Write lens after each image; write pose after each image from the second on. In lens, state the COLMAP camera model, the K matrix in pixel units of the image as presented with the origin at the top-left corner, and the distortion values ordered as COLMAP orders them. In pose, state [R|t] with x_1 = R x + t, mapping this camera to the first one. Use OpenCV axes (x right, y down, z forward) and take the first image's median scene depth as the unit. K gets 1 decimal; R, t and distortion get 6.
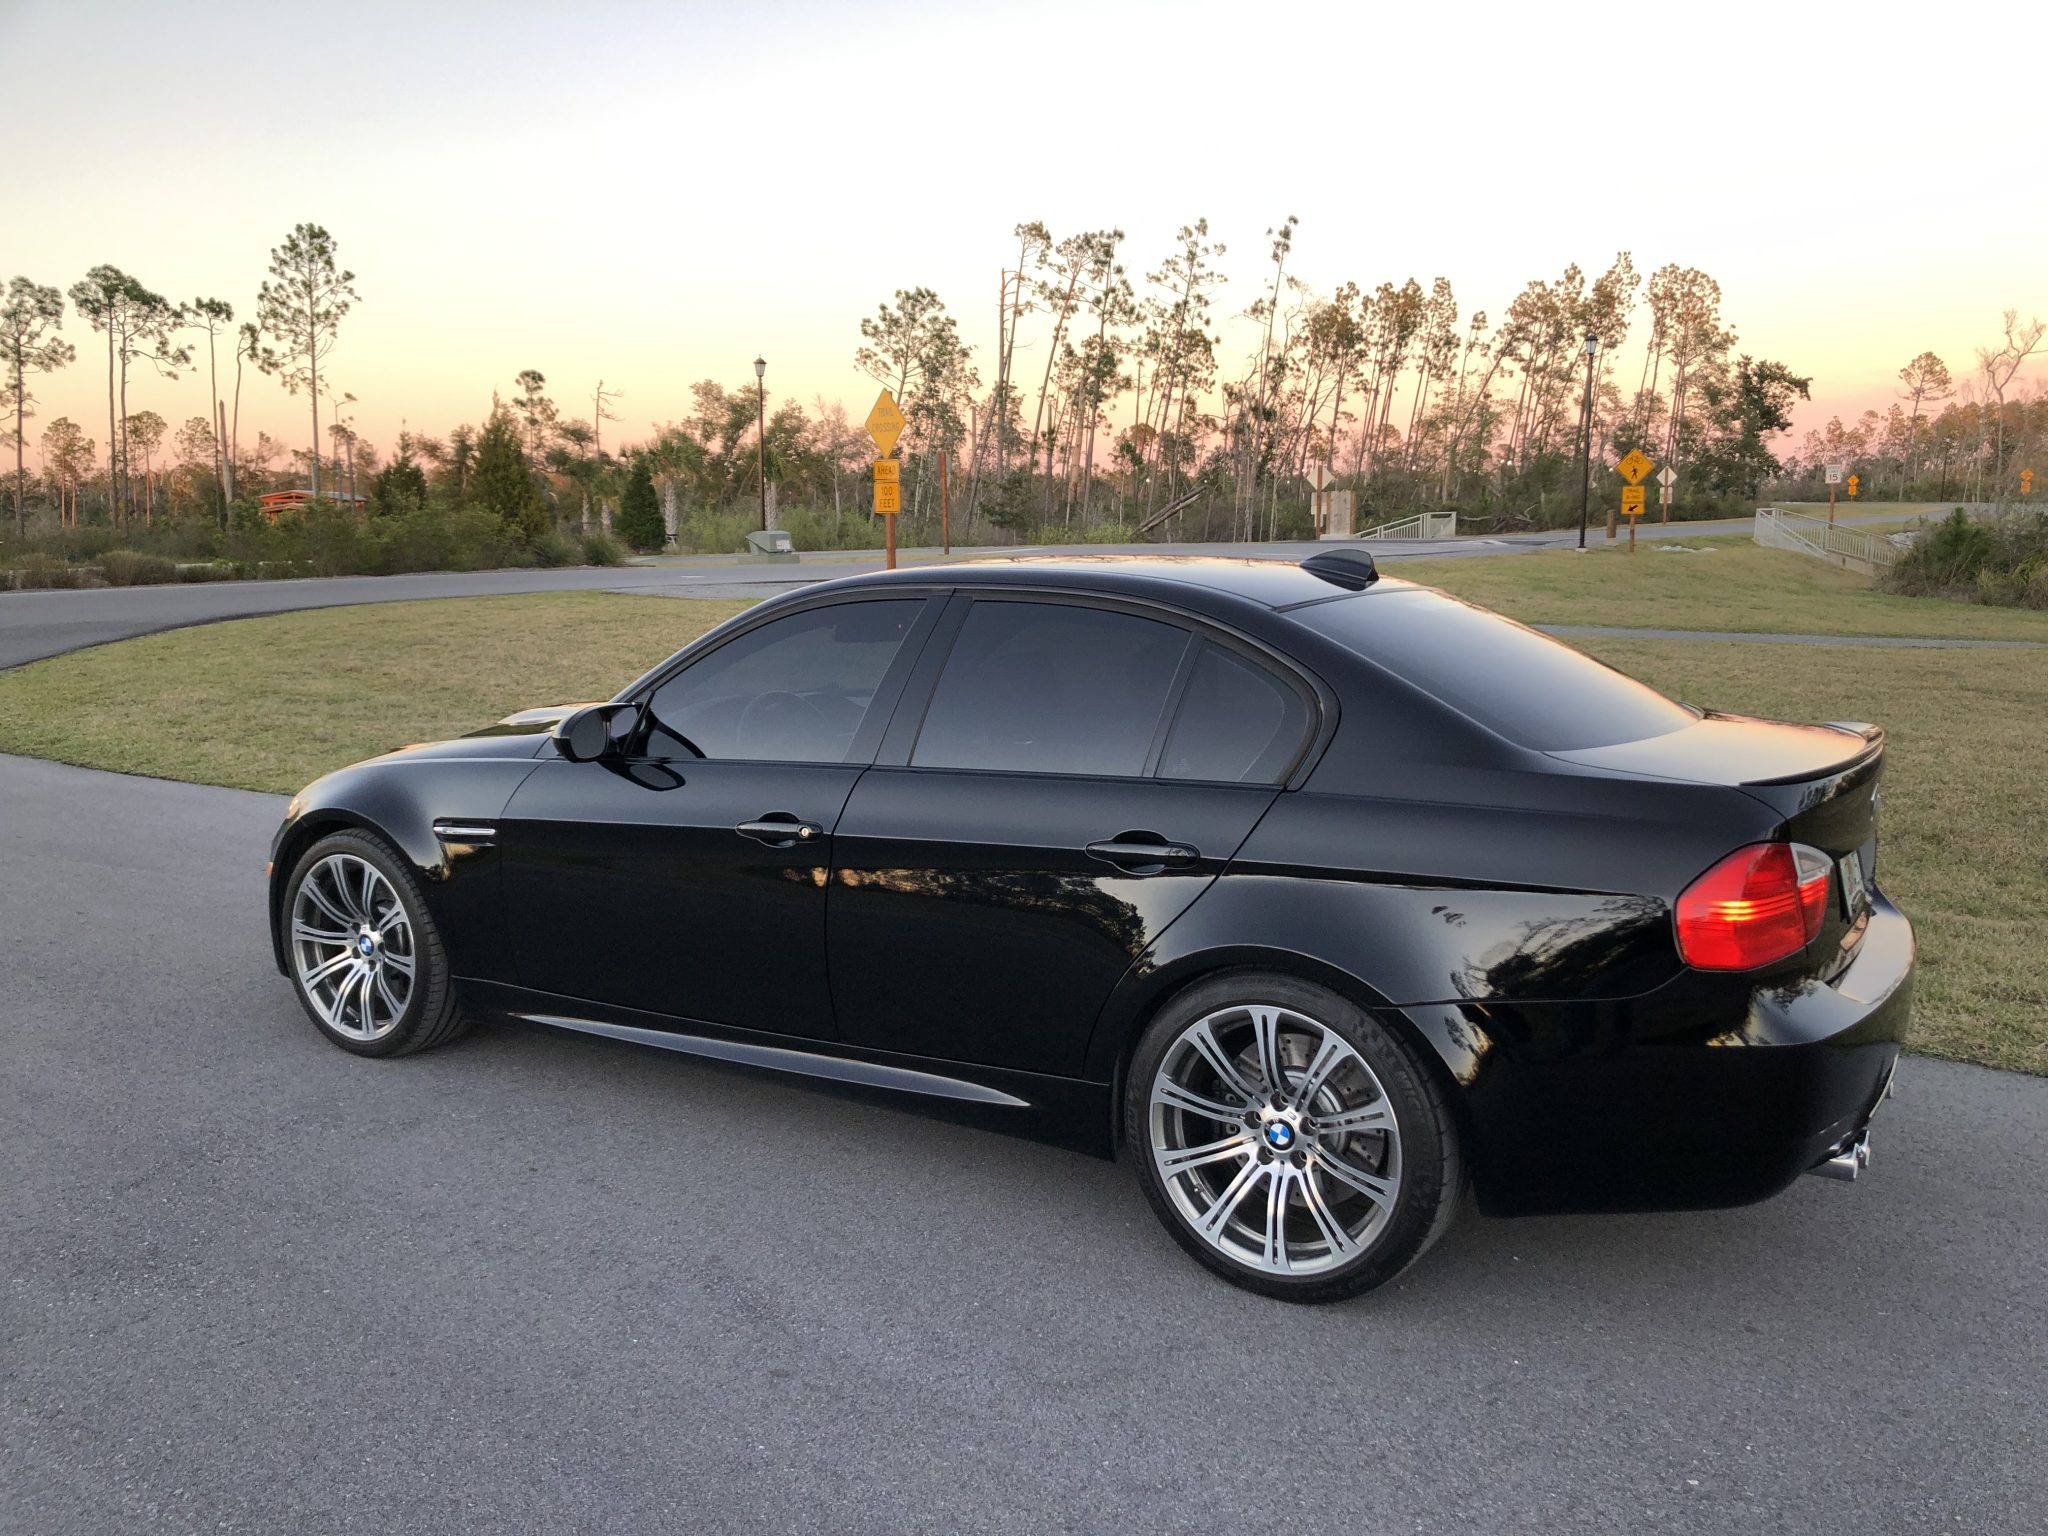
lens RADIAL K [[1678.5, 0, 1039.8], [0, 1678.5, 783.3], [0, 0, 1]] dist [0.024414, -0.017635]
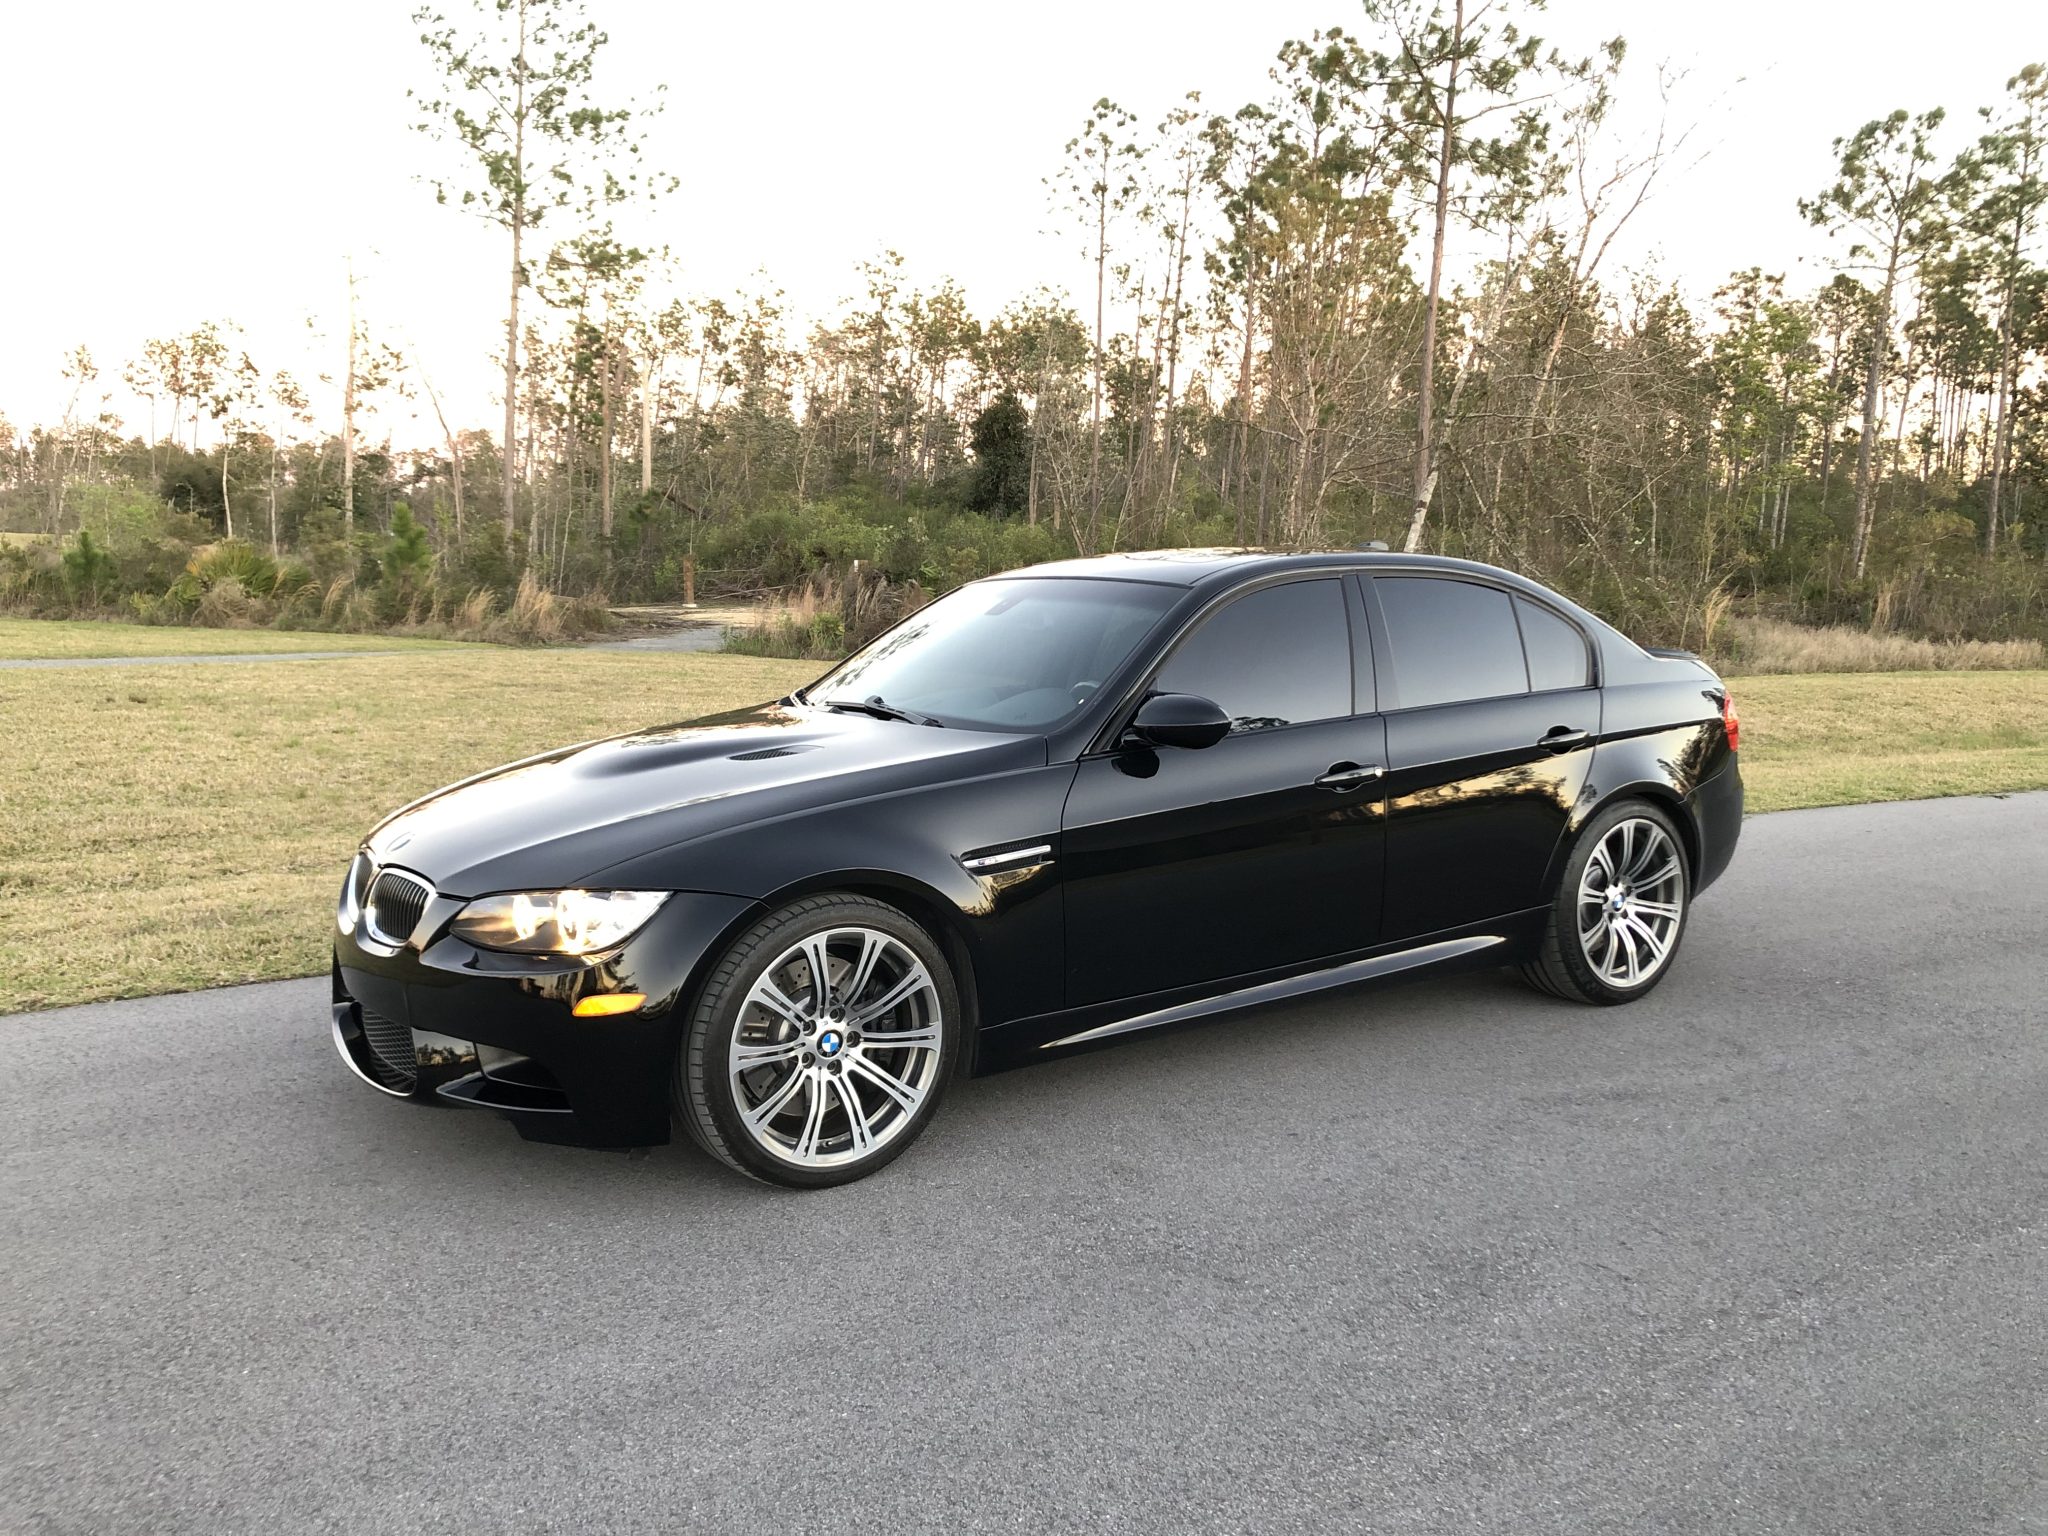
lens RADIAL K [[1681.9, 0, 1033.3], [0, 1681.9, 789.2], [0, 0, 1]] dist [0.022563, -0.019613]
pose [[0.396758, -0.126271, 0.909197, -0.109844], [0.138742, 0.987363, 0.076582, -0.006992], [-0.907377, 0.095760, 0.409263, 0.060527]]
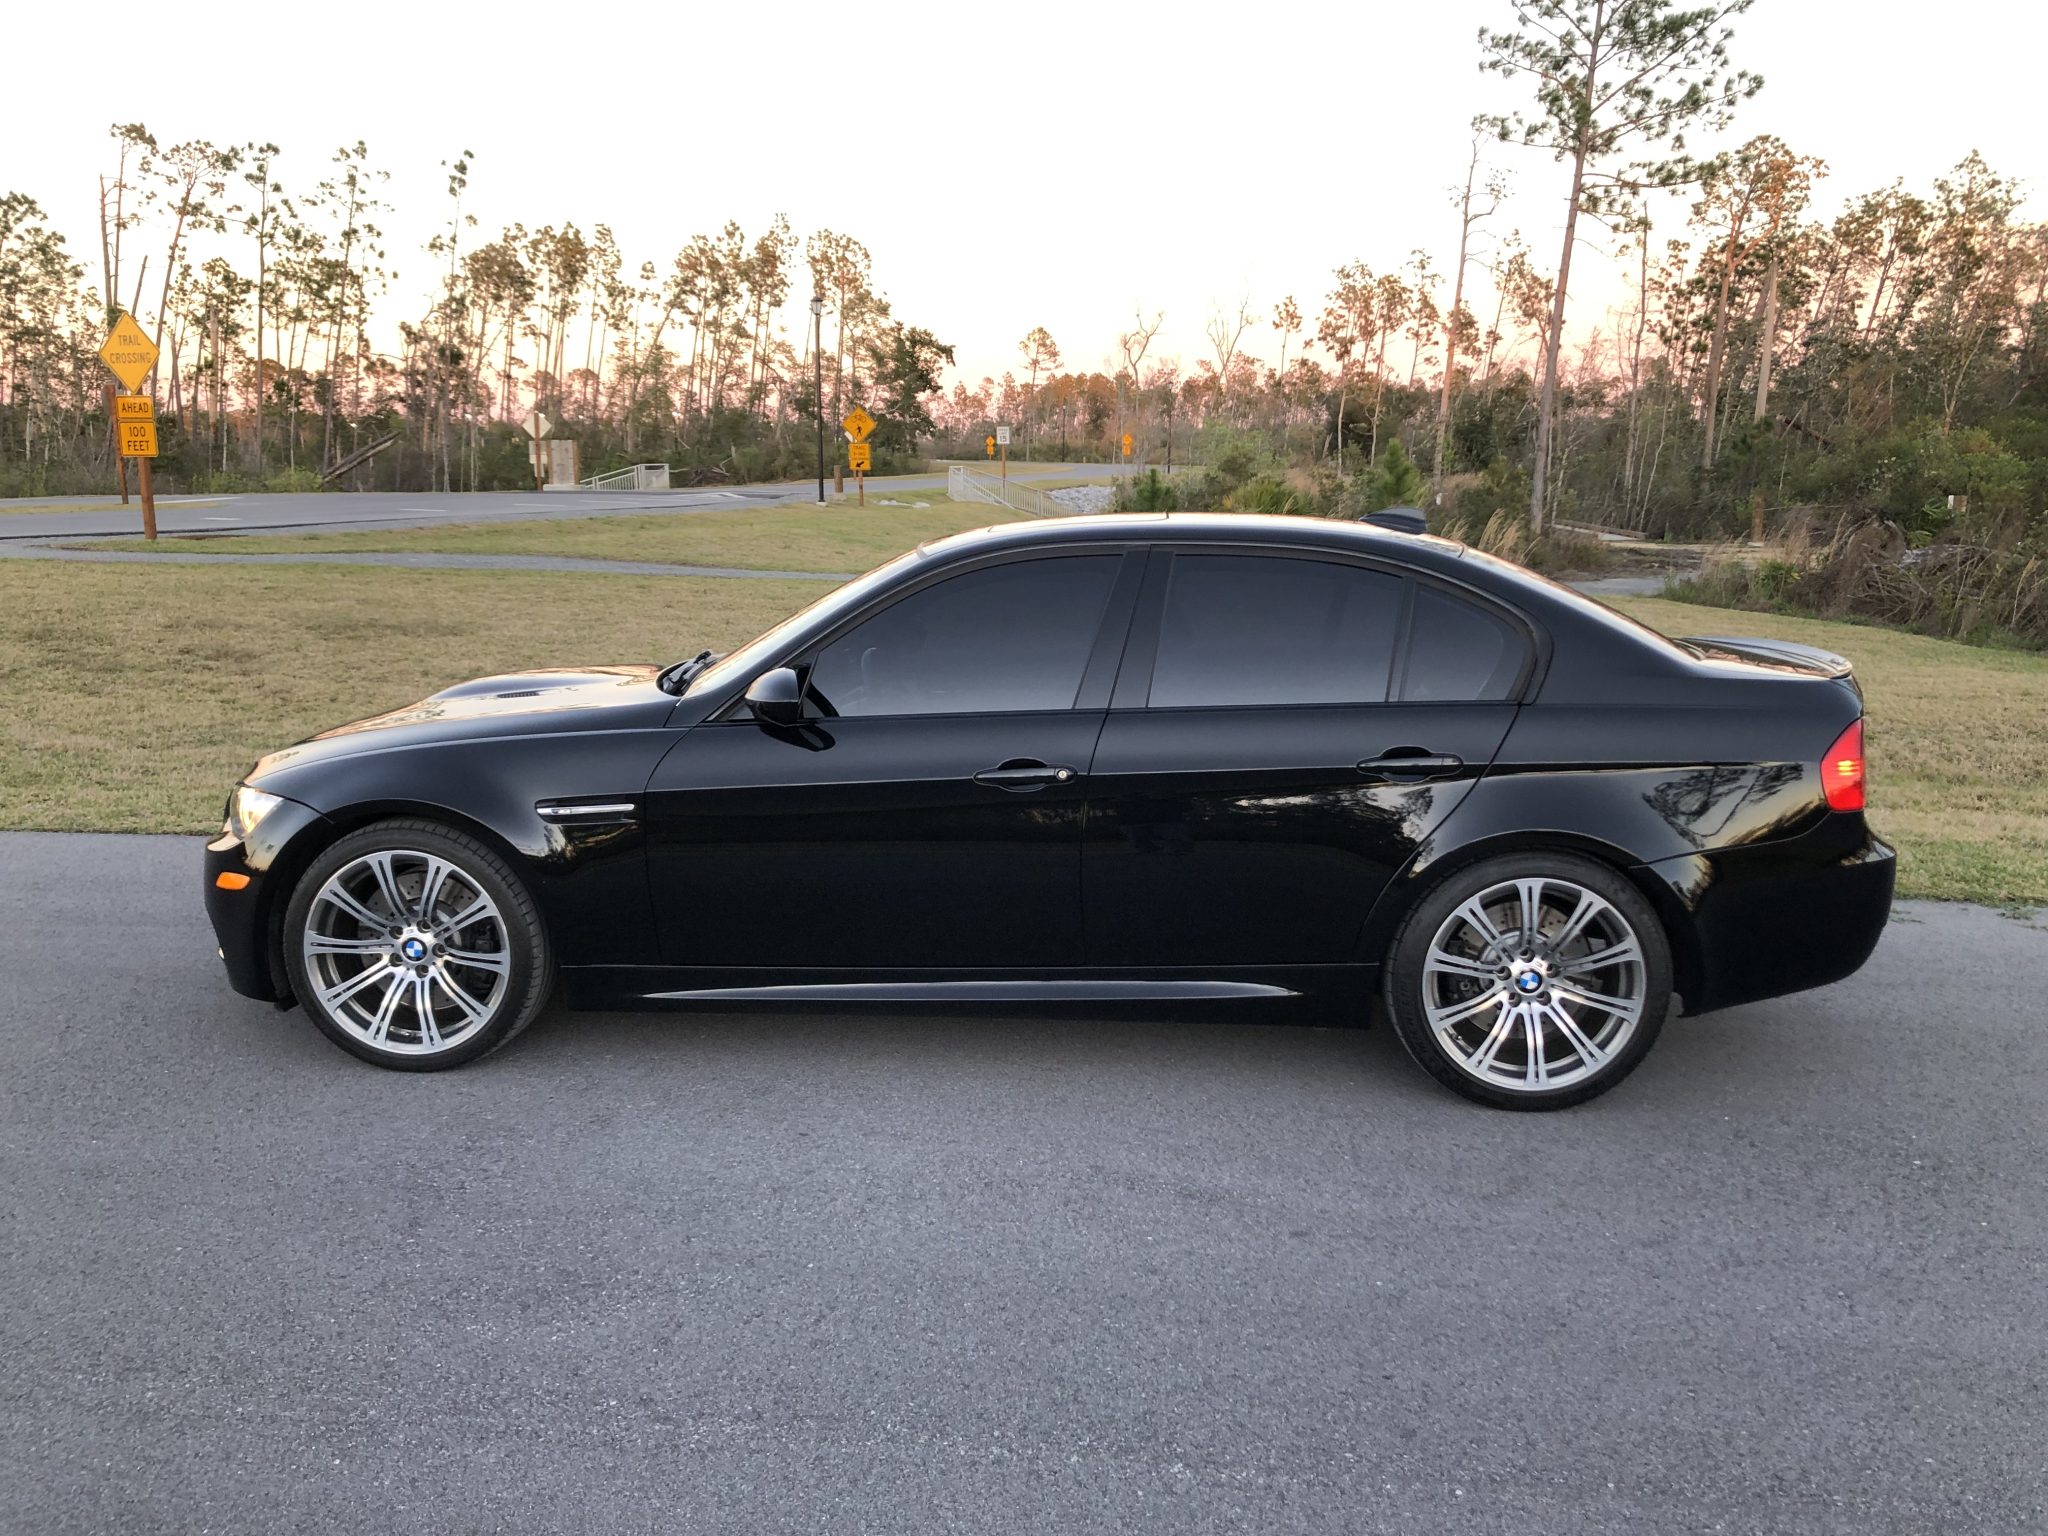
lens RADIAL K [[1681.9, 0, 1041.7], [0, 1681.9, 781.8], [0, 0, 1]] dist [0.022563, -0.019613]
pose [[0.881878, -0.077020, 0.465145, -0.053601], [0.064407, 0.996998, 0.042975, -0.001064], [-0.467058, -0.007941, 0.884191, 0.004970]]
